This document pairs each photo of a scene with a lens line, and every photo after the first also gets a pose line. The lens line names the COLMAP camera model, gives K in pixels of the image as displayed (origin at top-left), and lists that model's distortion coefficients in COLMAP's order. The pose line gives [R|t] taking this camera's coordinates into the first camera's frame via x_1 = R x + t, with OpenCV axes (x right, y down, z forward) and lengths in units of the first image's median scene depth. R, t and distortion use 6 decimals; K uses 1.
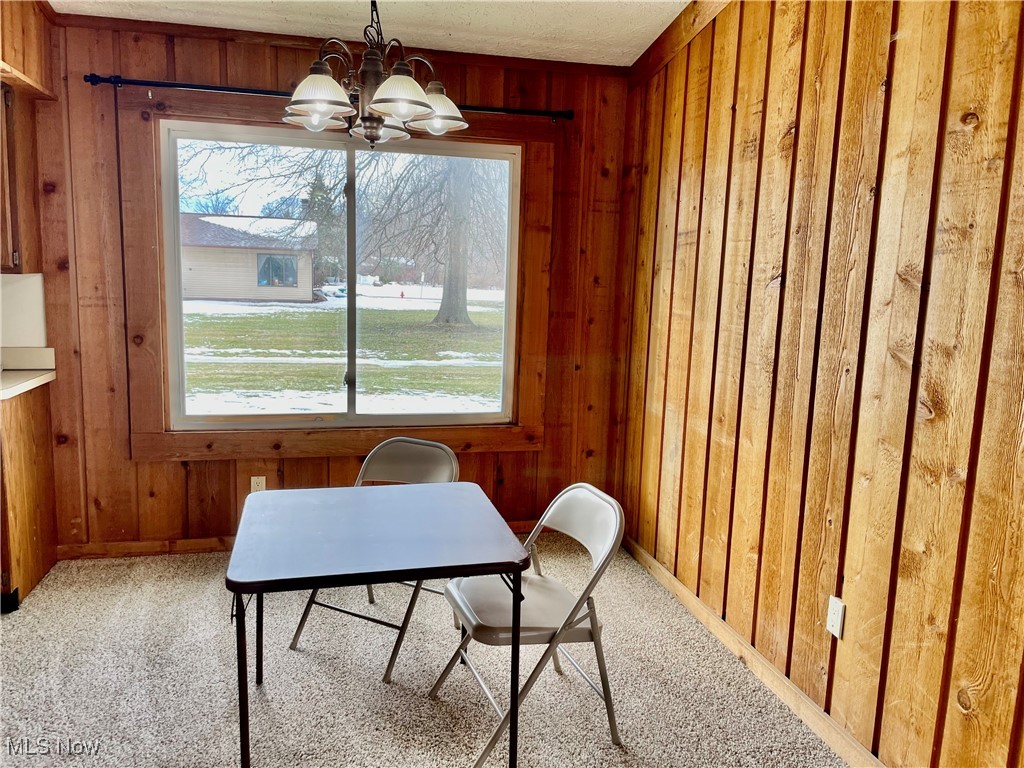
lens RADIAL K [[782.5, 0, 509.5], [0, 782.5, 384.9], [0, 0, 1]] dist [0.010386, -0.006544]
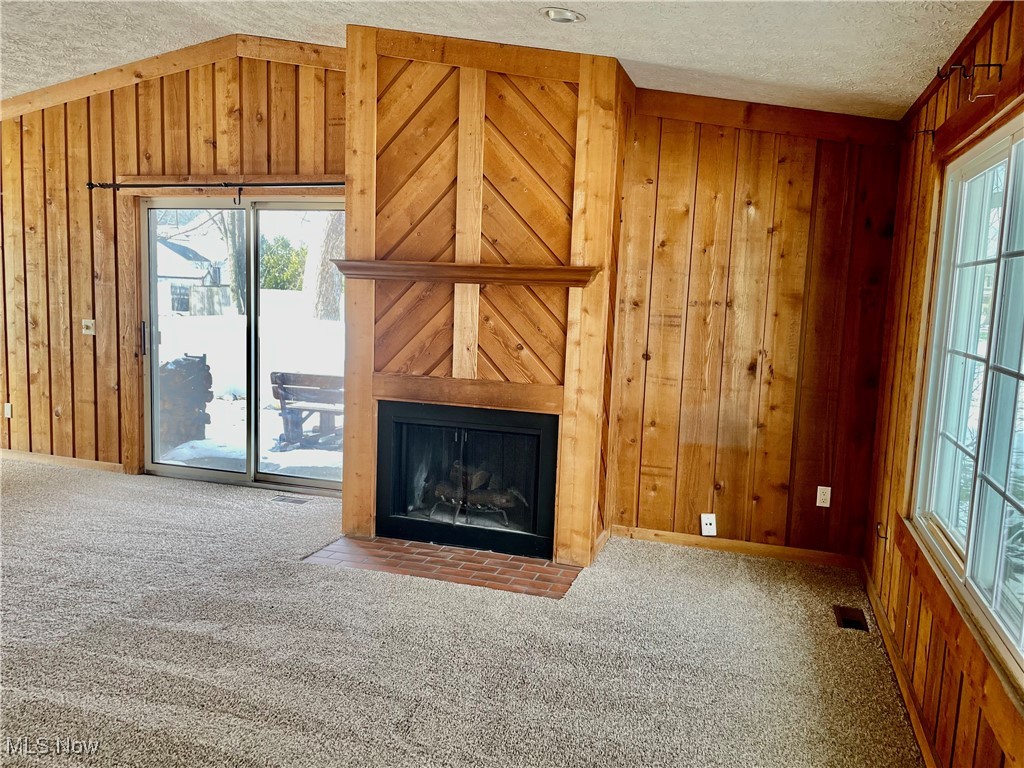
lens RADIAL K [[782.5, 0, 511.9], [0, 782.5, 383.0], [0, 0, 1]] dist [0.010386, -0.006544]
pose [[0.520791, -0.109717, 0.846604, -0.489568], [0.101398, 0.992636, 0.066267, 0.109837], [-0.847641, 0.051333, 0.528081, -0.967636]]
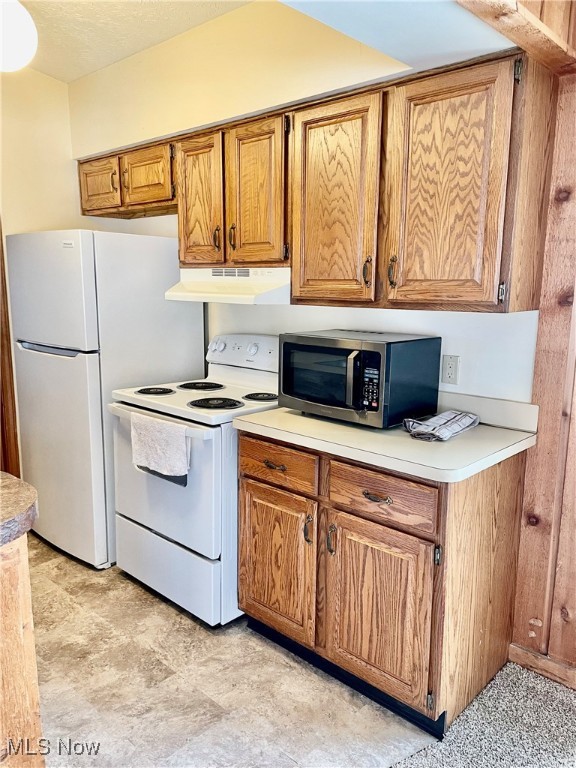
lens RADIAL K [[586.9, 0, 285.2], [0, 586.9, 384.2], [0, 0, 1]] dist [0.010386, -0.006544]
pose [[0.546686, 0.124566, -0.828021, -0.254539], [-0.111592, 0.990890, 0.075391, -0.089827], [0.829869, 0.051185, 0.555606, 0.498156]]
